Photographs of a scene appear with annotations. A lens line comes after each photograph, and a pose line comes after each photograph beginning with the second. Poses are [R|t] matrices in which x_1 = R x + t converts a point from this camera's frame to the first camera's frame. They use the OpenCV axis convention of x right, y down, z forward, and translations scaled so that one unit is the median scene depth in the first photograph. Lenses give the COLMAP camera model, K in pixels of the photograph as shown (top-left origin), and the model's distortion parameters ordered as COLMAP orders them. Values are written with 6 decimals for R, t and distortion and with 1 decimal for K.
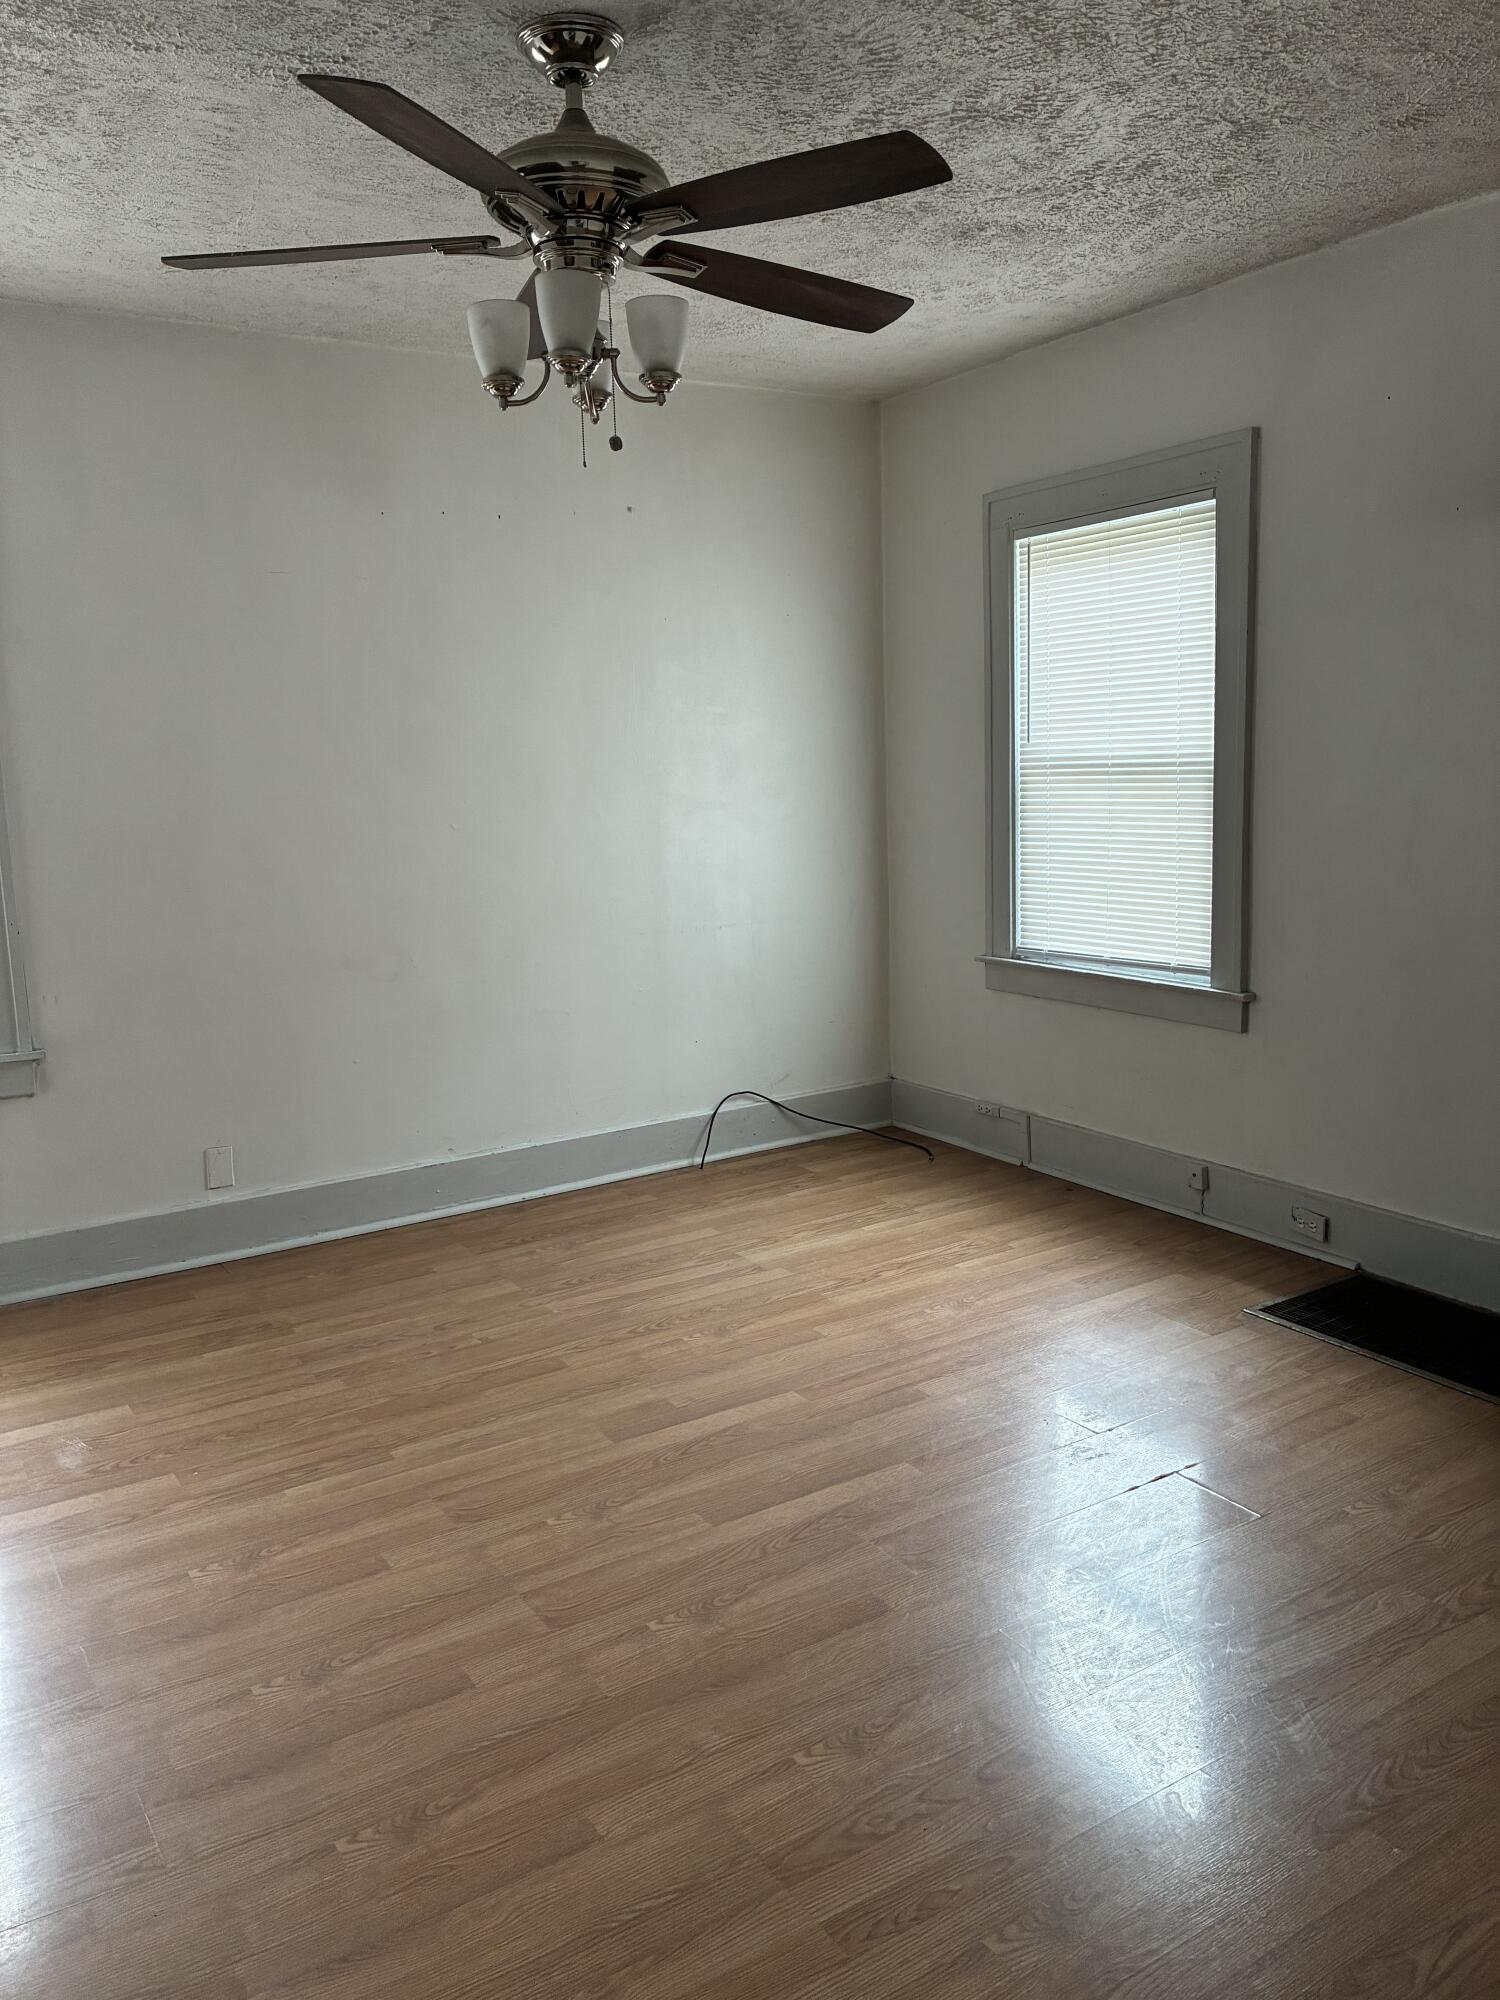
lens RADIAL K [[1508.7, 0, 750.0], [0, 1508.7, 1000.0], [0, 0, 1]] dist [0.053038, -0.072647]
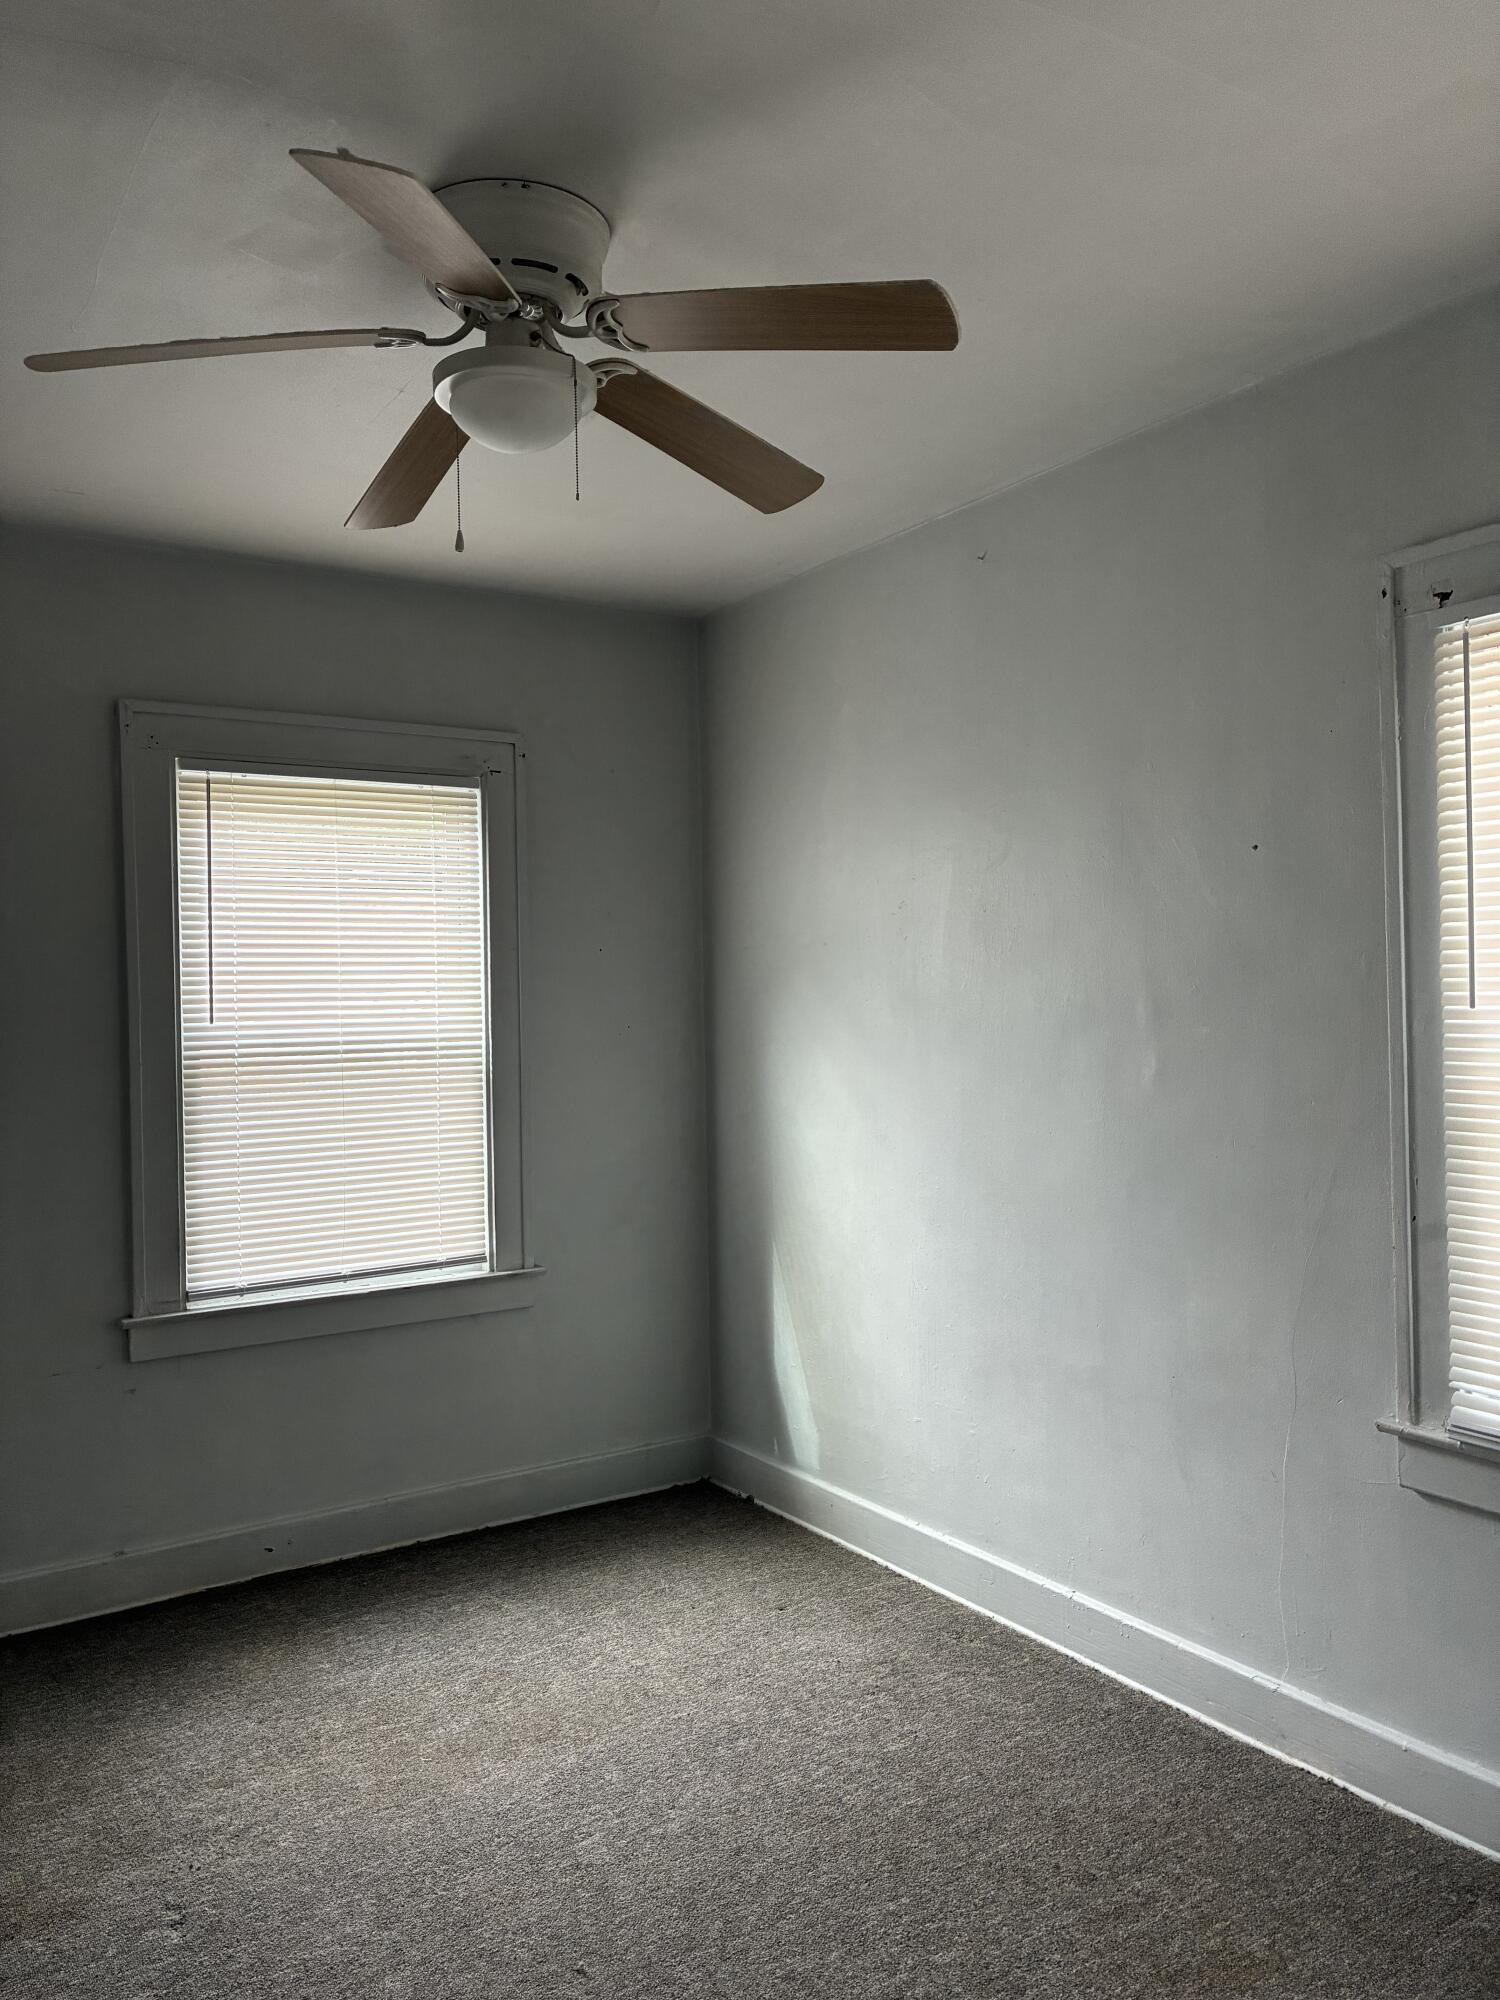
lens RADIAL K [[1508.7, 0, 750.0], [0, 1508.7, 1000.0], [0, 0, 1]] dist [0.053038, -0.072647]
pose [[-0.009677, 0.042434, 0.999052, -0.667558], [0.182823, 0.982334, -0.039953, -0.109914], [-0.983098, 0.182263, -0.017264, 0.818087]]
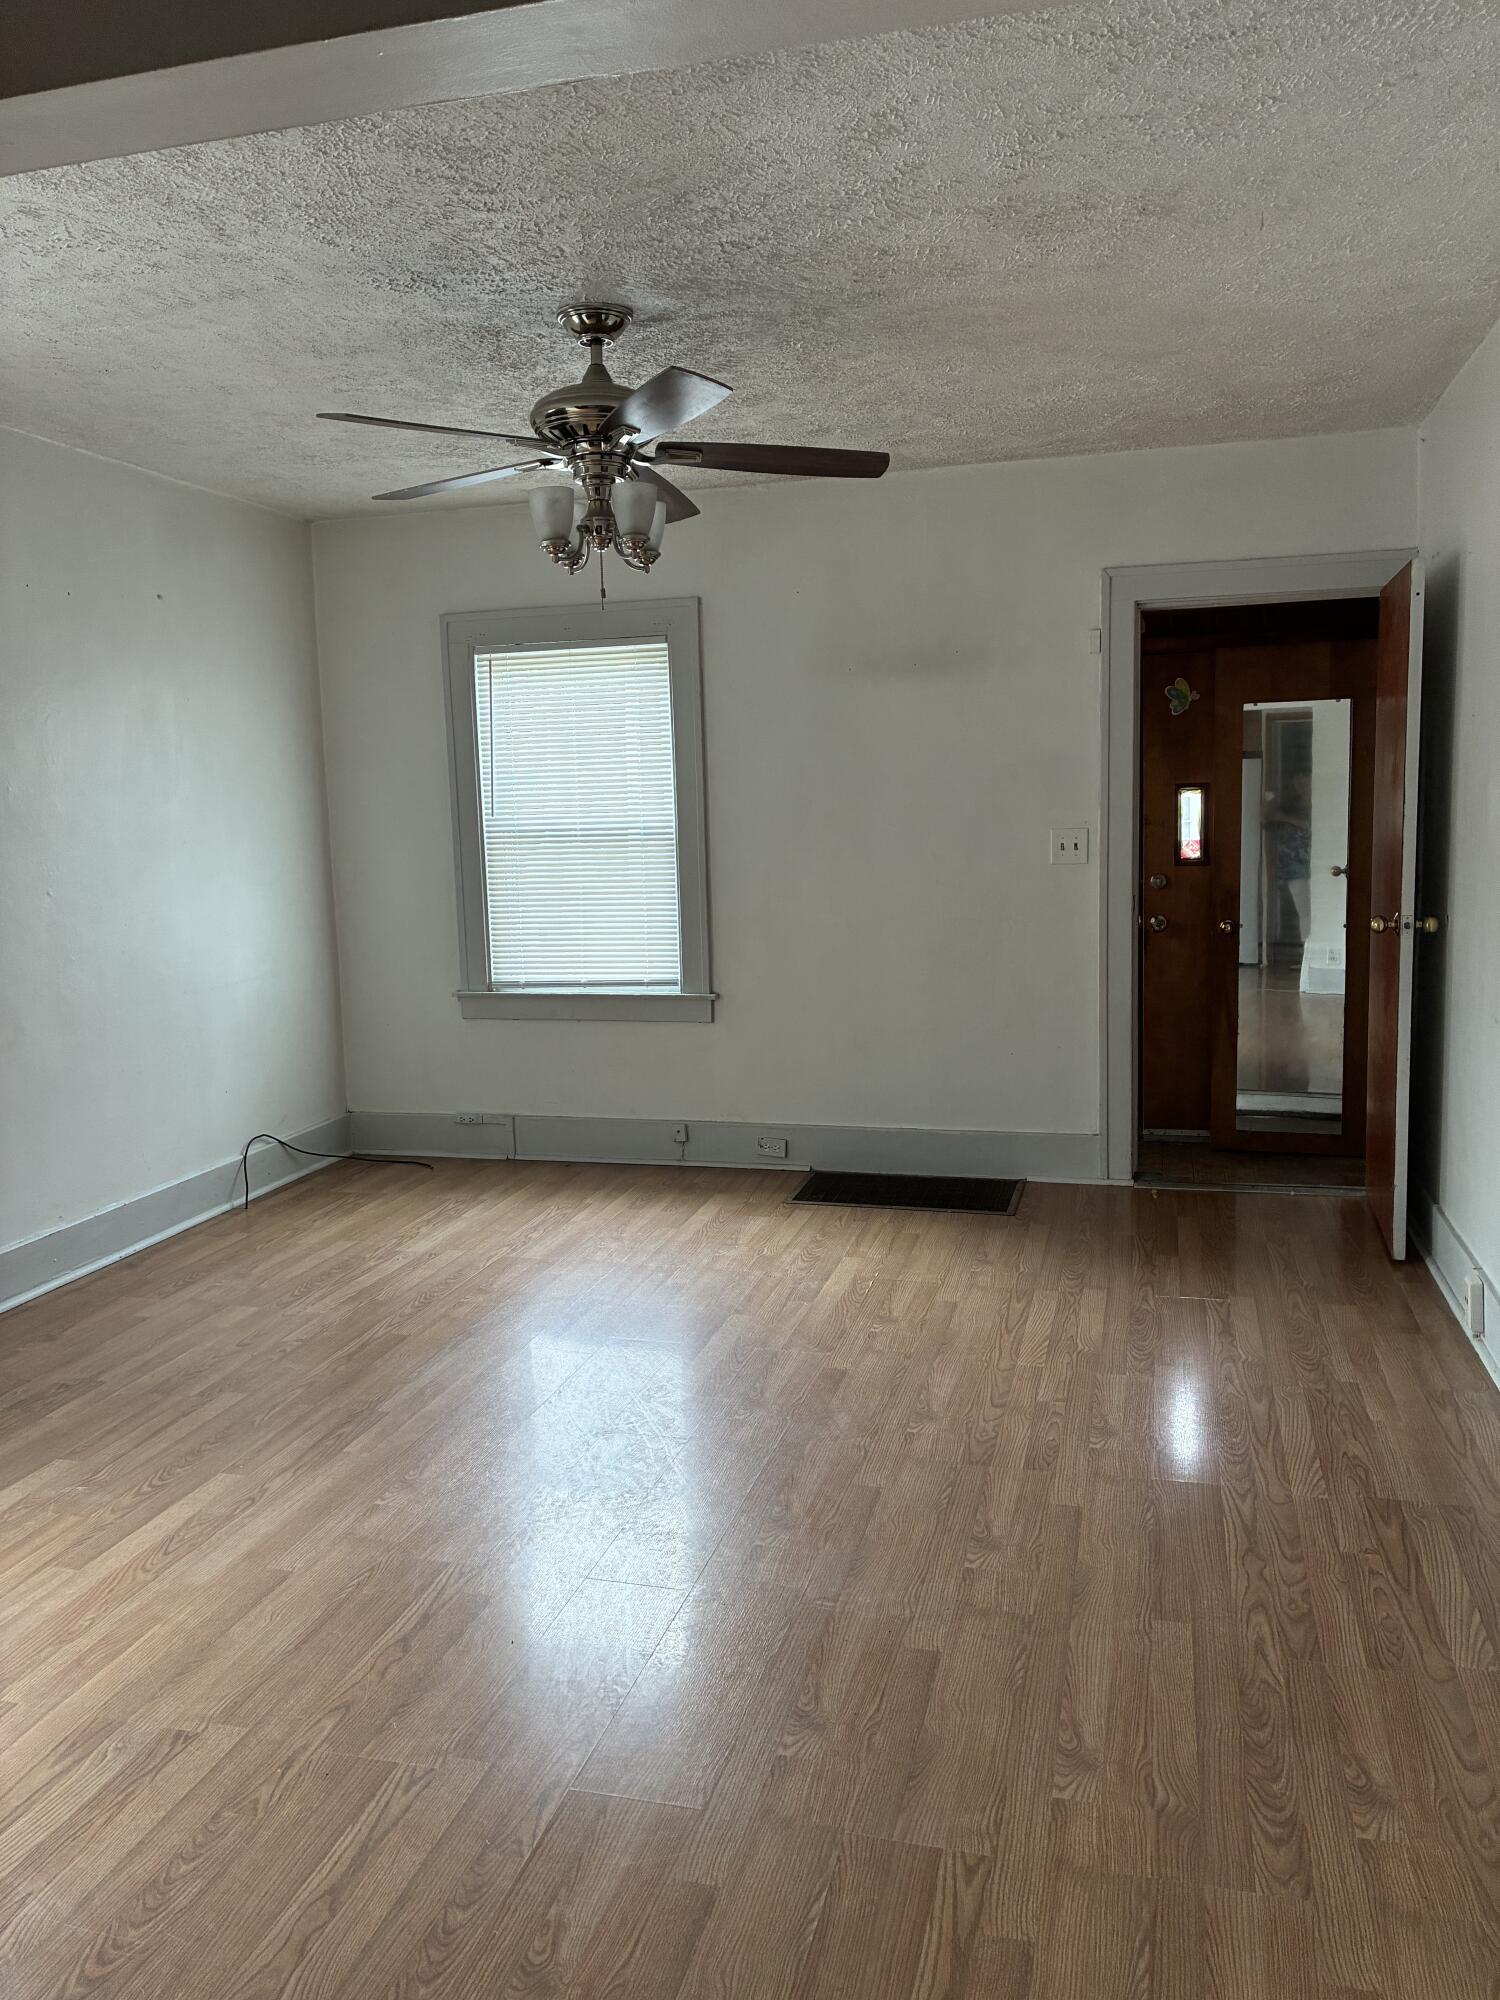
lens RADIAL K [[1508.7, 0, 750.0], [0, 1508.7, 1000.0], [0, 0, 1]] dist [0.053038, -0.072647]
pose [[0.742083, -0.074947, 0.666104, -0.557684], [0.113340, 0.993451, -0.014489, 0.024896], [-0.660656, 0.086249, 0.745718, -0.059695]]
